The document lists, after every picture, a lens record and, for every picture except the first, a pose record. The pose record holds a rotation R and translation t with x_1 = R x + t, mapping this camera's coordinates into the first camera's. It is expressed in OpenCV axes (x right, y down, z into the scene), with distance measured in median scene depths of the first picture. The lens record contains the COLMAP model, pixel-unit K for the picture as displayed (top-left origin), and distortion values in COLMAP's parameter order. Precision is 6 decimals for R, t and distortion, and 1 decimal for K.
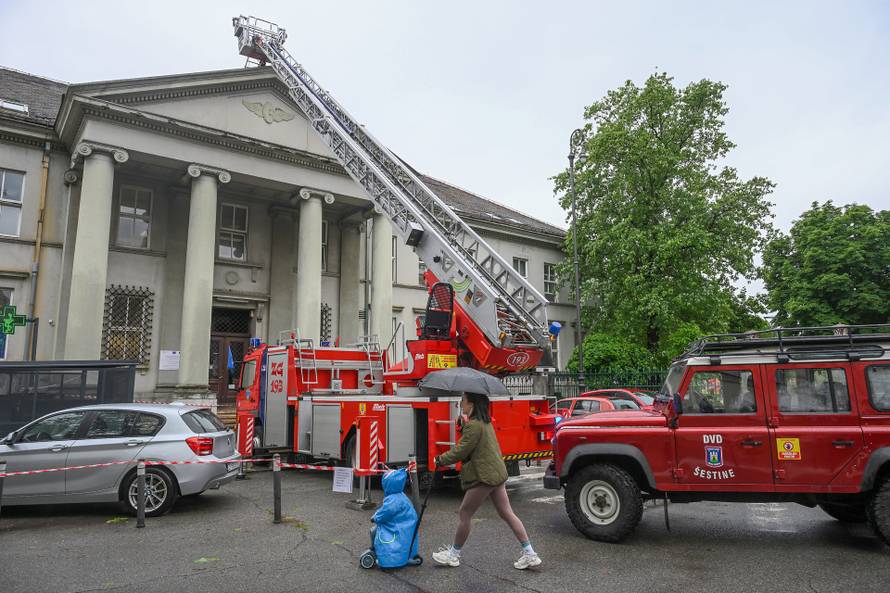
lens RADIAL K [[591.2, 0, 445.0], [0, 591.2, 296.5], [0, 0, 1]] dist [-0.005332, -0.001226]
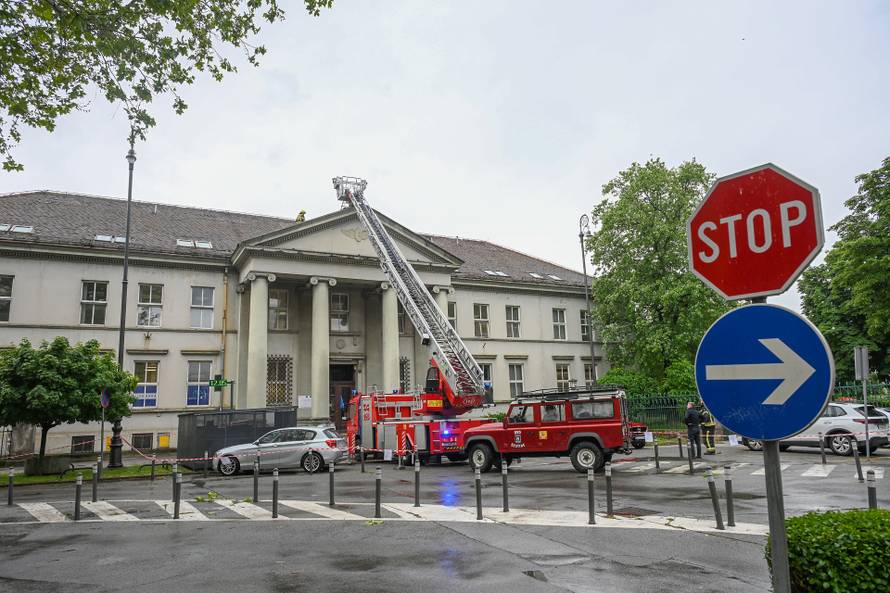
lens RADIAL K [[591.2, 0, 445.0], [0, 591.2, 296.5], [0, 0, 1]] dist [-0.005332, -0.001226]
pose [[0.983540, -0.064944, -0.168618, 0.176007], [0.057371, 0.997130, -0.049410, -0.071560], [0.171343, 0.038923, 0.984442, -0.476588]]
